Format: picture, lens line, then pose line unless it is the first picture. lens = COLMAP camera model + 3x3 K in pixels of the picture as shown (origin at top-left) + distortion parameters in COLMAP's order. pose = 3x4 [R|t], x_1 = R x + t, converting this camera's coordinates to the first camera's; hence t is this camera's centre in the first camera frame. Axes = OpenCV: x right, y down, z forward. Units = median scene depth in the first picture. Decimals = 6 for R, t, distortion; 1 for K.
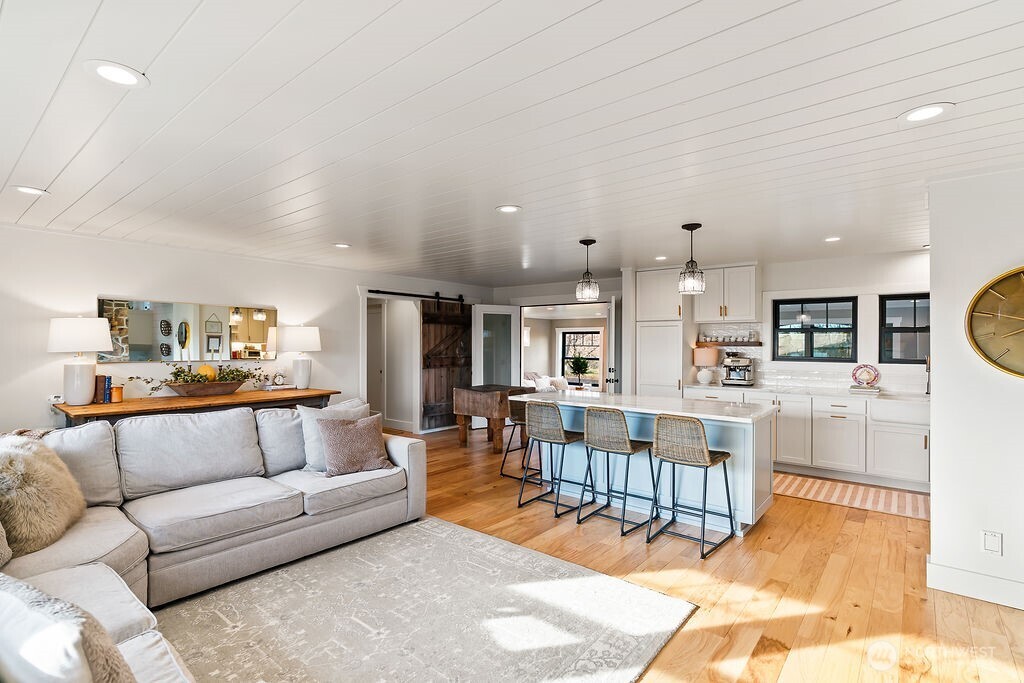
lens RADIAL K [[495.7, 0, 512.0], [0, 495.7, 341.5], [0, 0, 1]] dist [-0.001100, -0.000149]
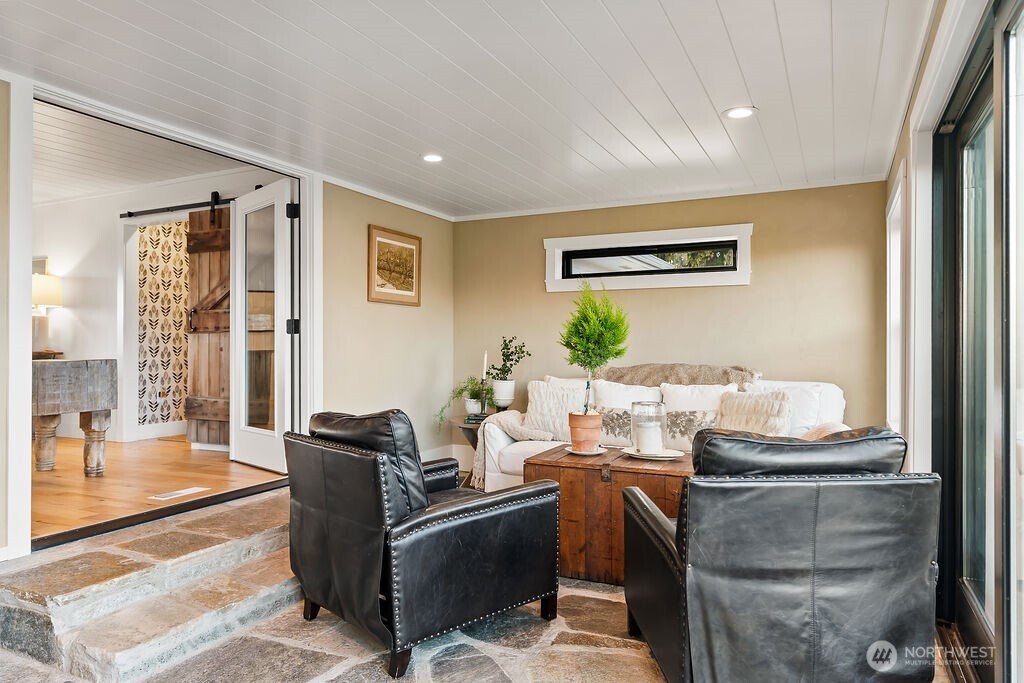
lens RADIAL K [[681.1, 0, 512.0], [0, 681.1, 341.5], [0, 0, 1]] dist [-0.003757, -0.000854]
pose [[0.233023, -0.008528, -0.972434, 0.636664], [0.010394, 0.999926, -0.006278, 0.070162], [0.972416, -0.008644, 0.233095, 1.125164]]
